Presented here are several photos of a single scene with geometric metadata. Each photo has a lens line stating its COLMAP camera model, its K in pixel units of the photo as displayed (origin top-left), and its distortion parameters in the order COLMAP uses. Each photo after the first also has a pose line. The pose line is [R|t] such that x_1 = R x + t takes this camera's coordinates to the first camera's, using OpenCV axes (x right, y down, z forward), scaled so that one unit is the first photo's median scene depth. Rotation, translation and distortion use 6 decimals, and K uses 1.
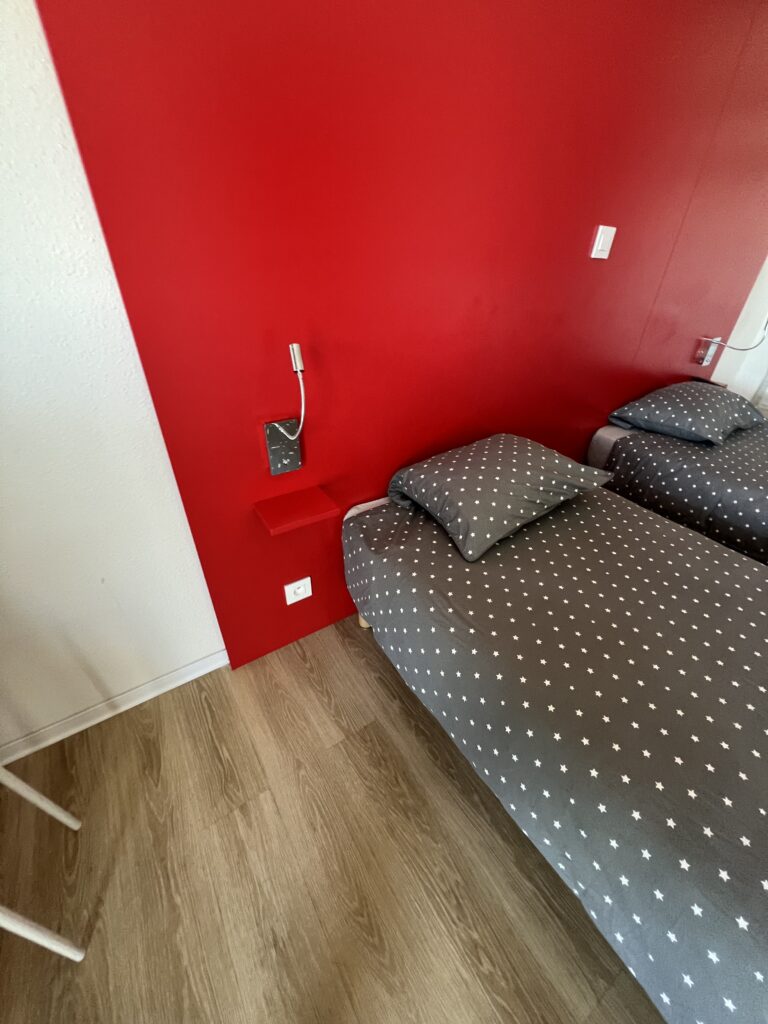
lens RADIAL K [[408.3, 0, 383.3], [0, 408.3, 508.8], [0, 0, 1]] dist [-0.003580, 0.000673]
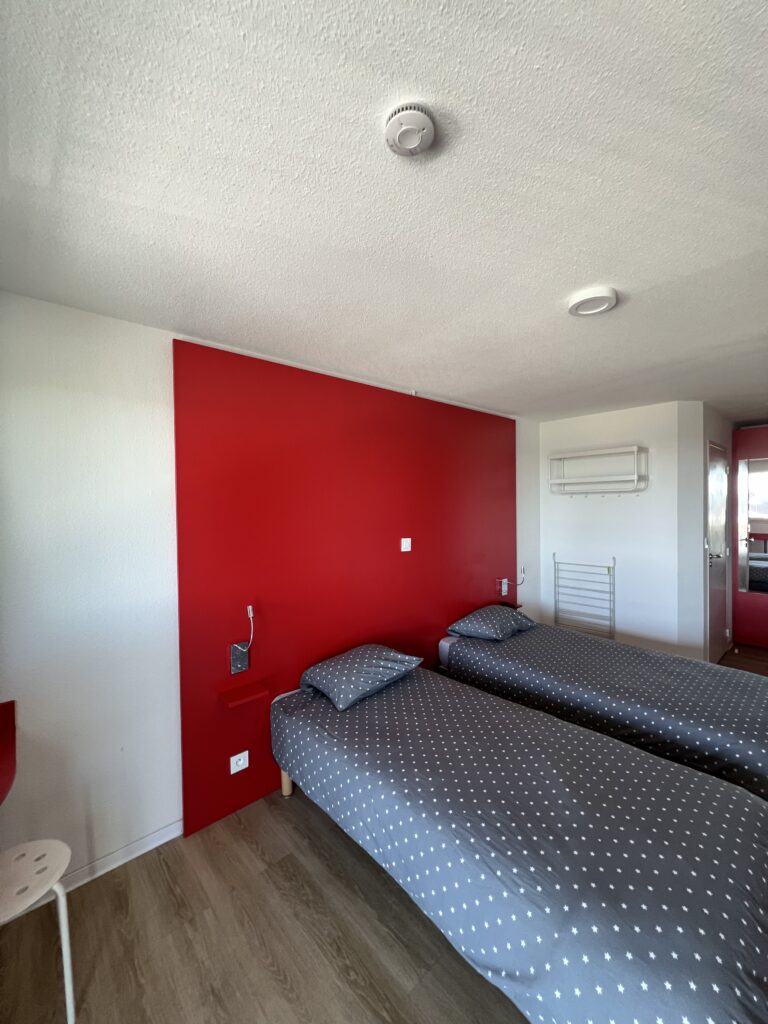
lens RADIAL K [[408.3, 0, 387.0], [0, 408.3, 510.1], [0, 0, 1]] dist [-0.003580, 0.000673]
pose [[0.986857, -0.042044, 0.156032, 0.154933], [0.119631, 0.839199, -0.530503, 0.332870], [-0.108638, 0.542196, 0.833199, -0.947934]]
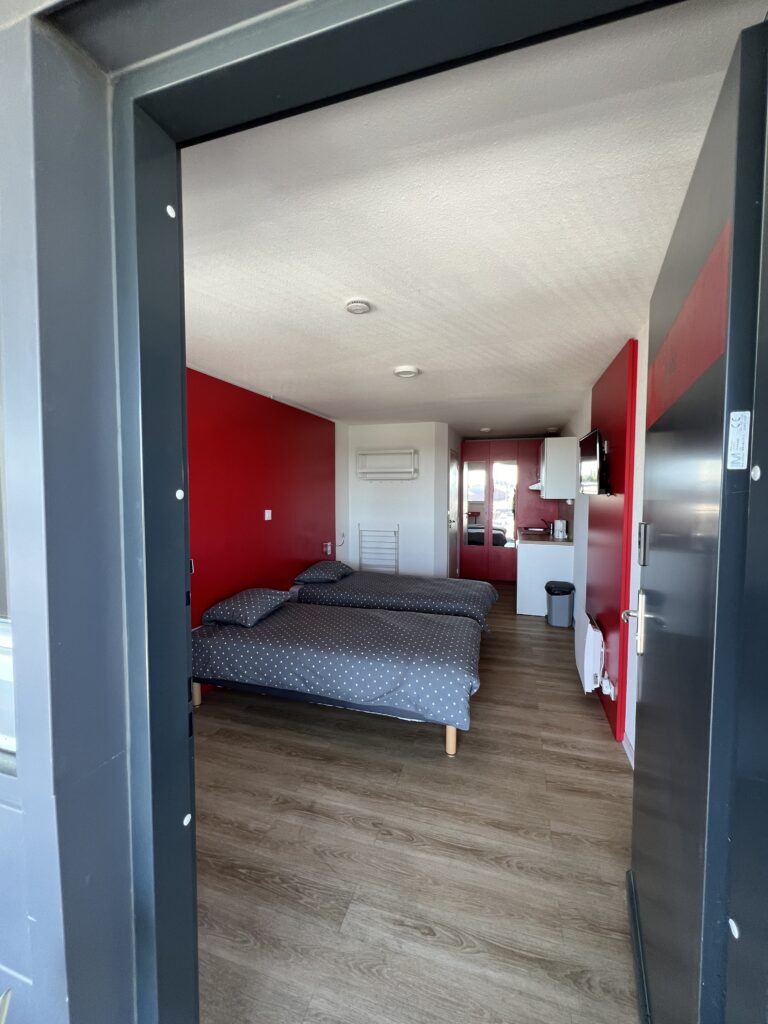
lens RADIAL K [[408.3, 0, 387.3], [0, 408.3, 512.1], [0, 0, 1]] dist [-0.003580, 0.000673]
pose [[0.770486, -0.058399, 0.634776, -0.655194], [0.366384, 0.855452, -0.366012, 0.701138], [-0.521646, 0.514579, 0.680511, -1.457967]]
